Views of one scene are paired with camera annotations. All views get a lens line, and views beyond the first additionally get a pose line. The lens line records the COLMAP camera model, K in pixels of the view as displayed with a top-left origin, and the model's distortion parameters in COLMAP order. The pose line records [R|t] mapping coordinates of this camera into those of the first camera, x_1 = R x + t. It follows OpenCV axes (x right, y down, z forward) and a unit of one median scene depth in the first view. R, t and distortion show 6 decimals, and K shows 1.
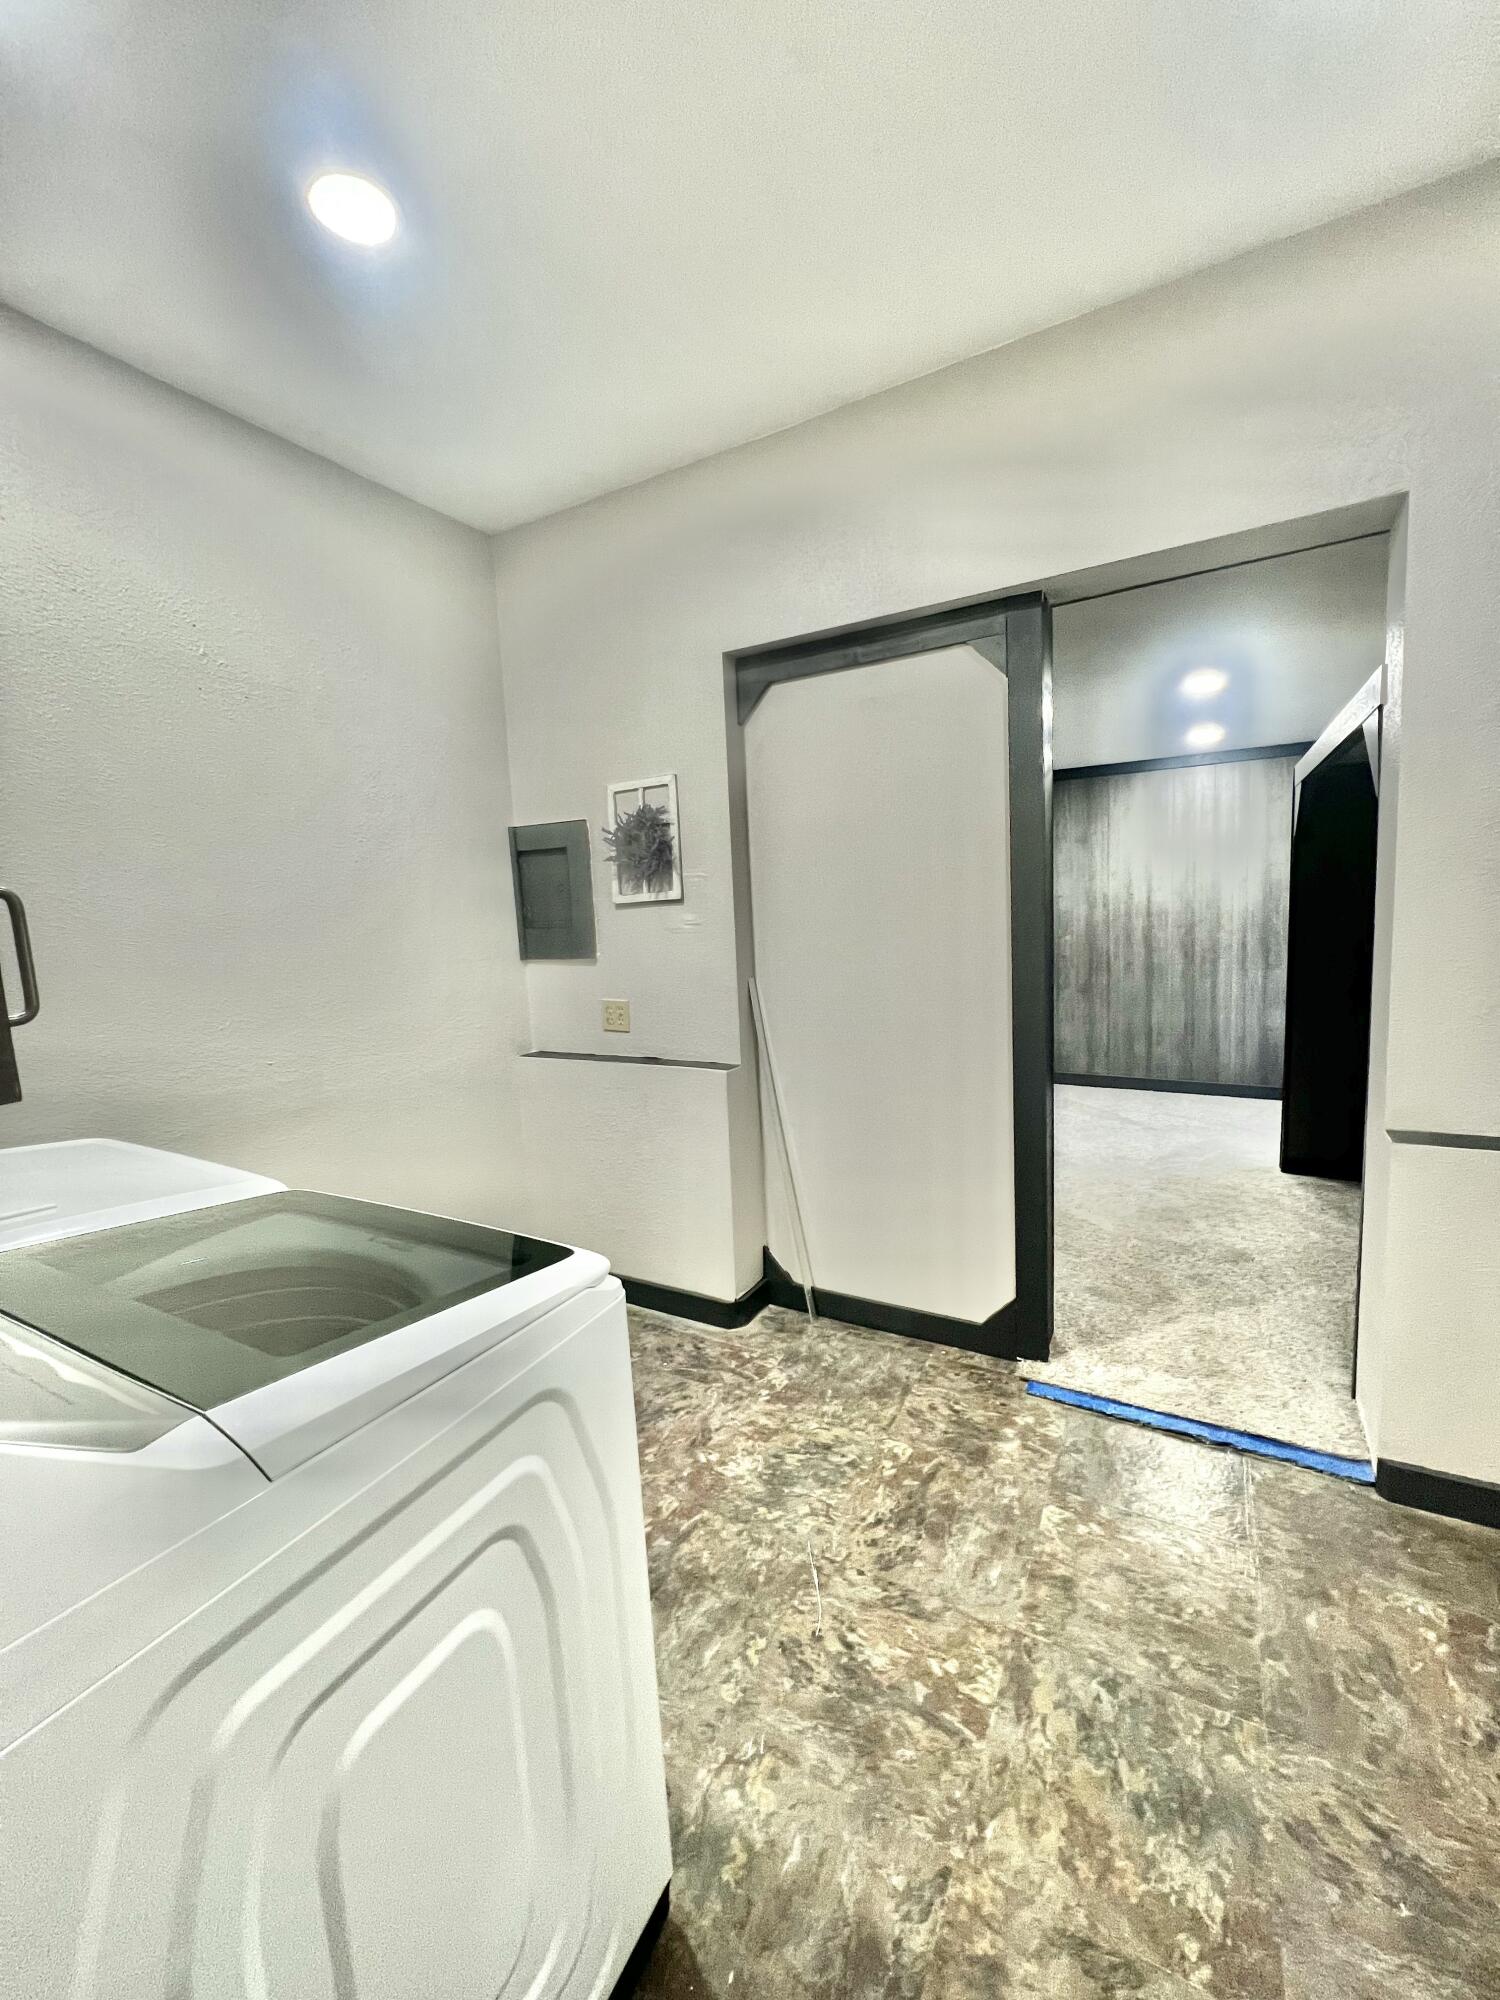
lens RADIAL K [[808.0, 0, 744.8], [0, 808.0, 1002.8], [0, 0, 1]] dist [-0.002335, 0.000557]
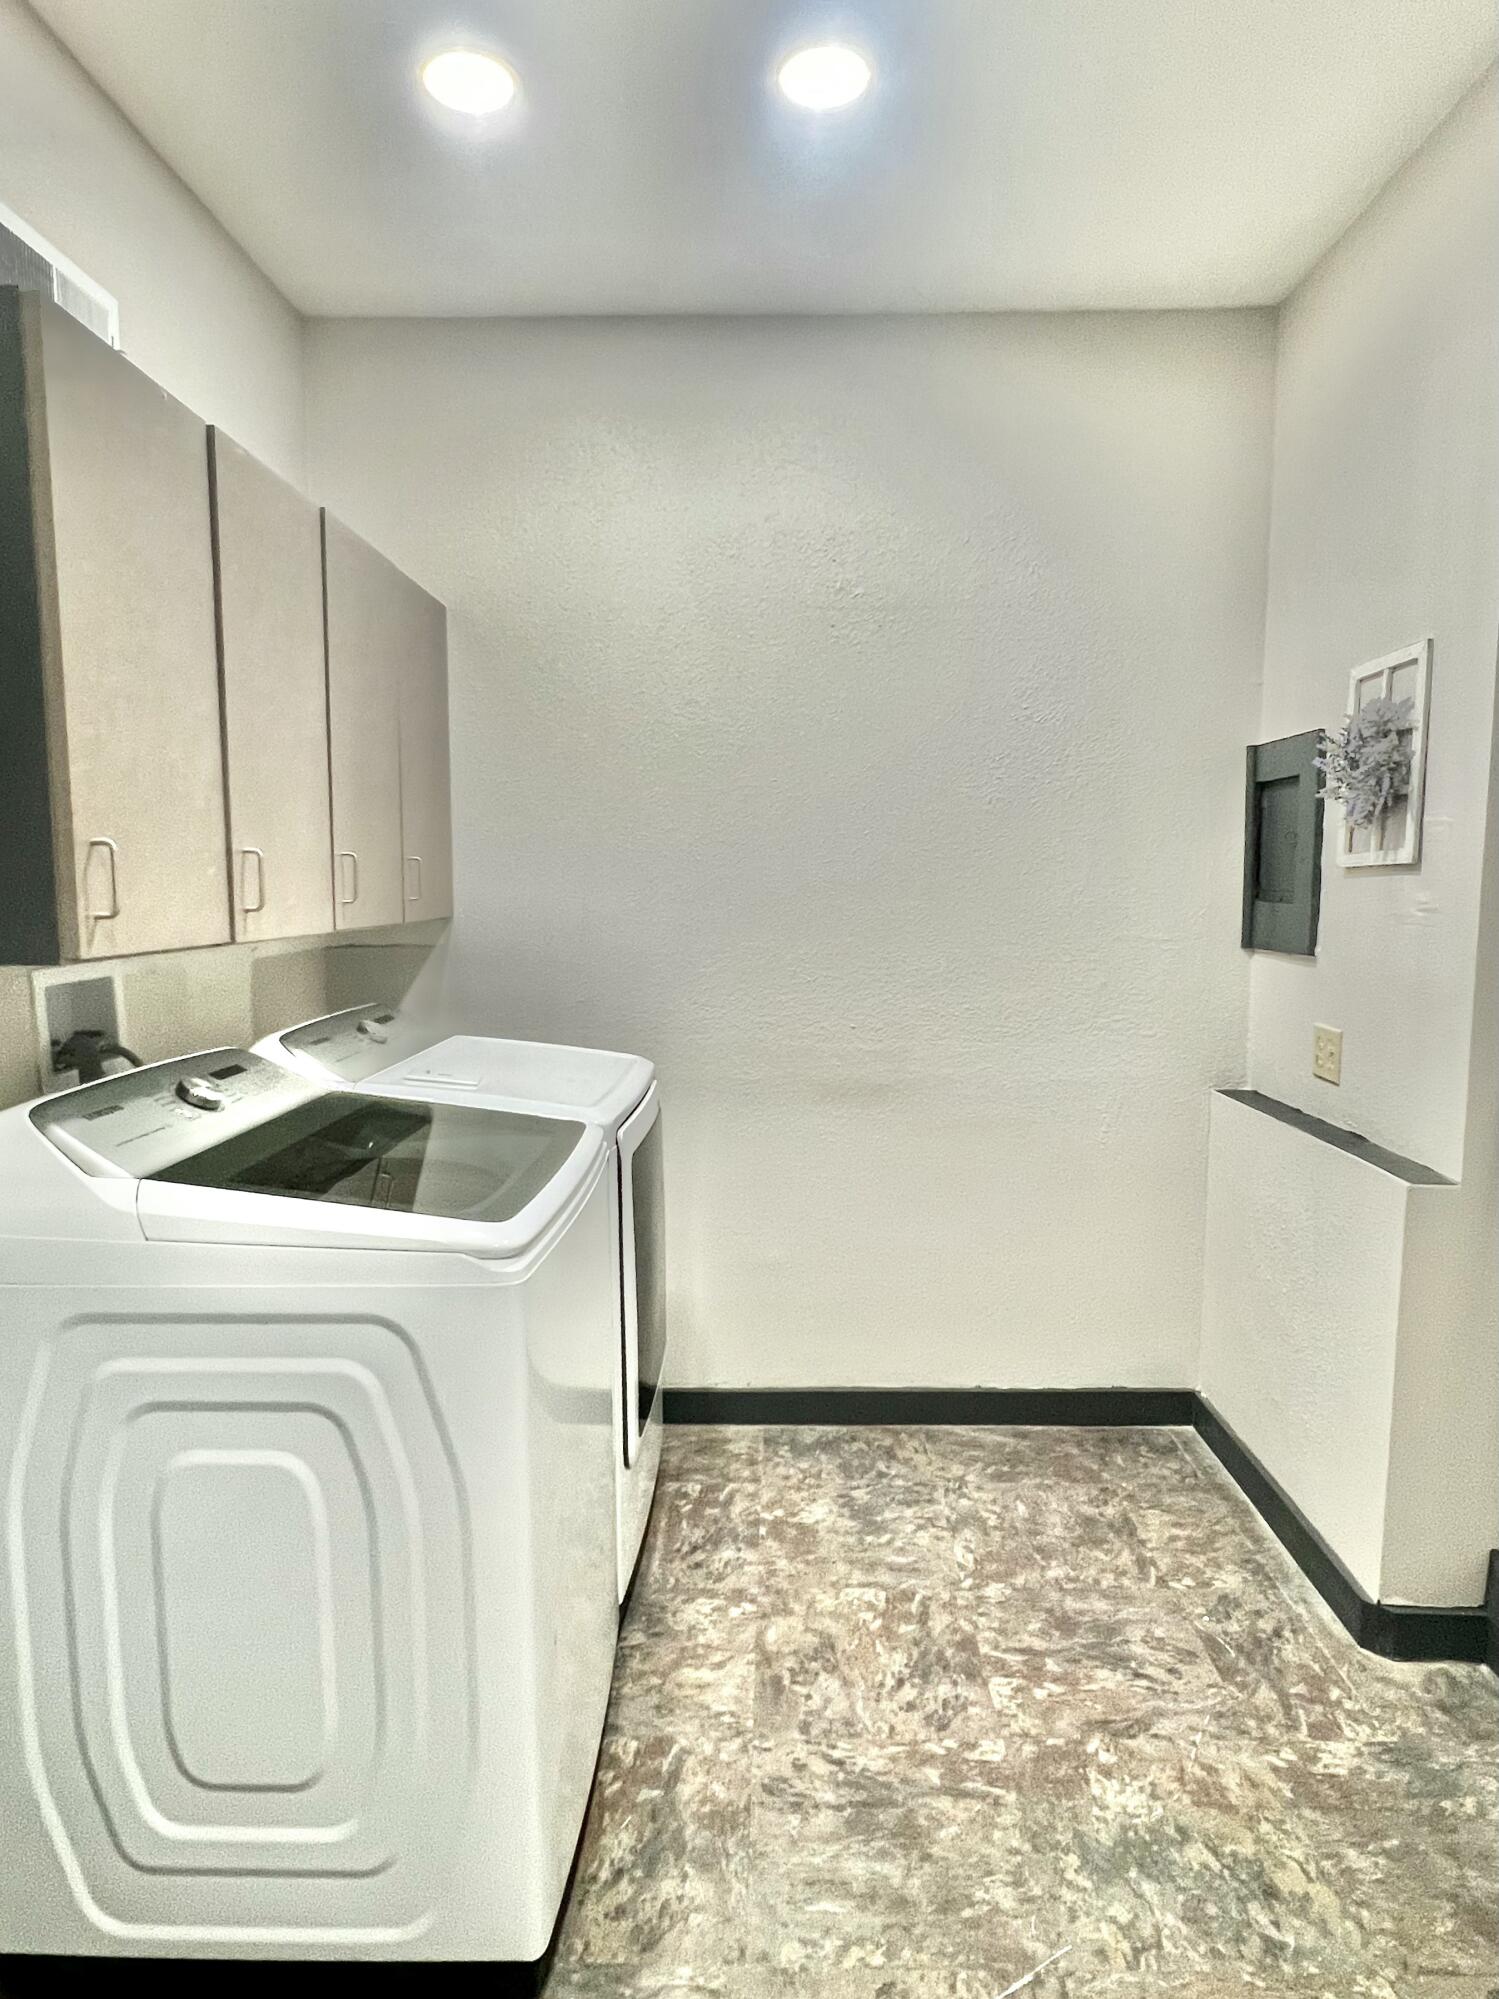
lens RADIAL K [[1171.0, 0, 750.8], [0, 1171.0, 1000.5], [0, 0, 1]] dist [-0.000552, -0.000841]
pose [[0.460640, 0.137916, -0.876807, 0.555315], [-0.133089, 0.987418, 0.085395, -0.056189], [0.877552, 0.077358, 0.473200, 0.290267]]
